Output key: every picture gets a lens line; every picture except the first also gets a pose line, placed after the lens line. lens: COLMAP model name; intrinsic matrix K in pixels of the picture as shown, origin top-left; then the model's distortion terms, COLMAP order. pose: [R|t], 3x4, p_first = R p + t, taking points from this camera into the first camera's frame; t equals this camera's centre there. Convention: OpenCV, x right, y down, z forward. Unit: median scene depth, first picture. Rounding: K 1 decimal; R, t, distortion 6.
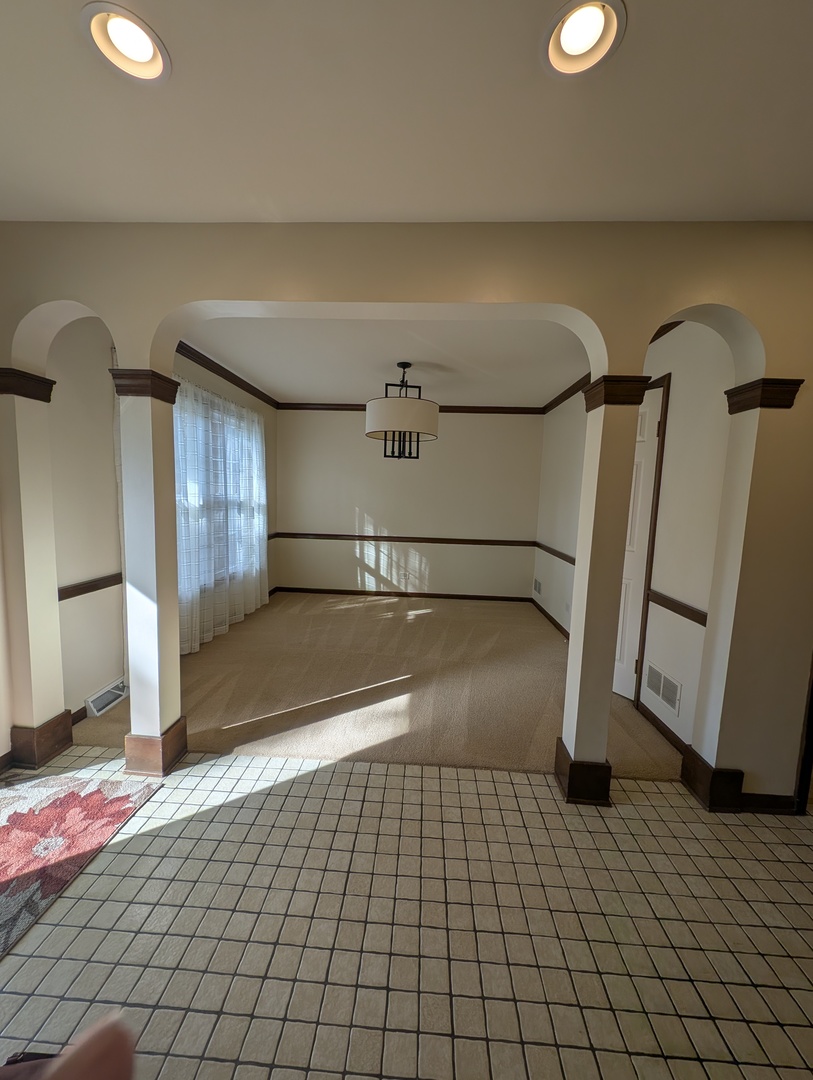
lens RADIAL K [[413.5, 0, 404.2], [0, 413.5, 535.7], [0, 0, 1]] dist [-0.002483, -0.000048]
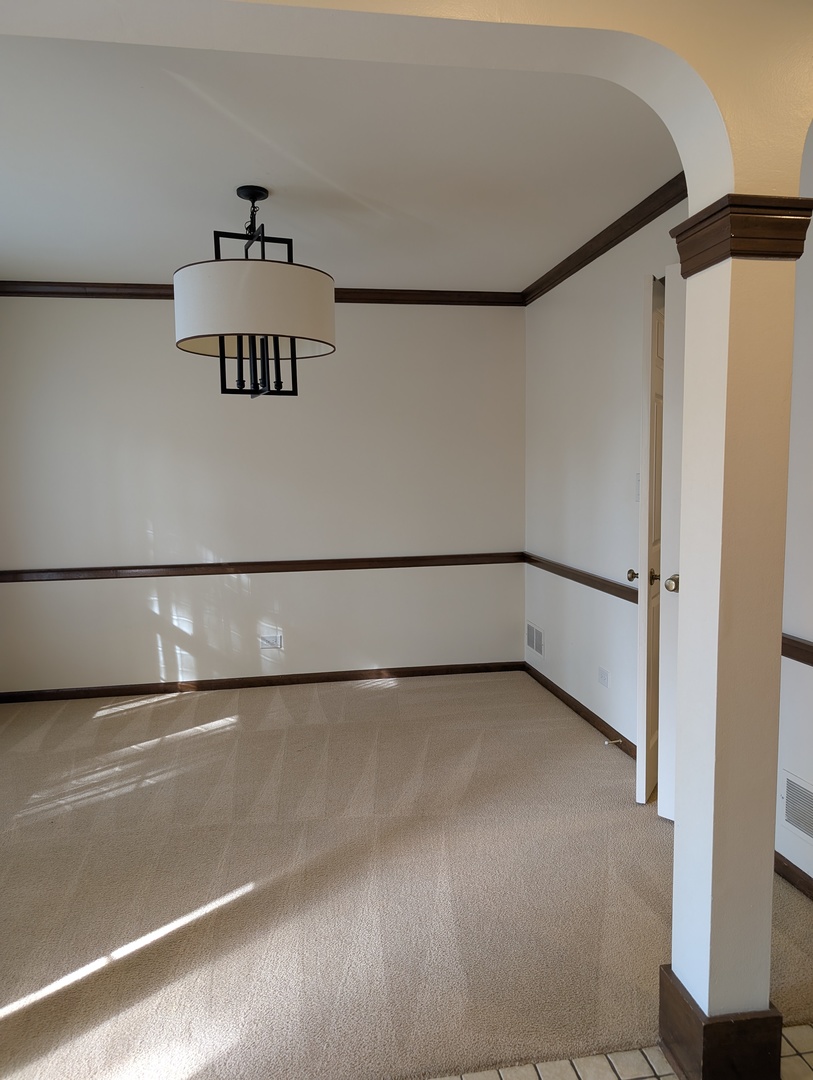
lens RADIAL K [[770.1, 0, 409.1], [0, 770.1, 546.7], [0, 0, 1]] dist [0.013395, -0.013669]
pose [[0.972688, -0.067574, 0.222063, -0.048054], [0.068117, 0.997664, 0.005223, -0.010647], [-0.221898, 0.010045, 0.975018, 0.123517]]
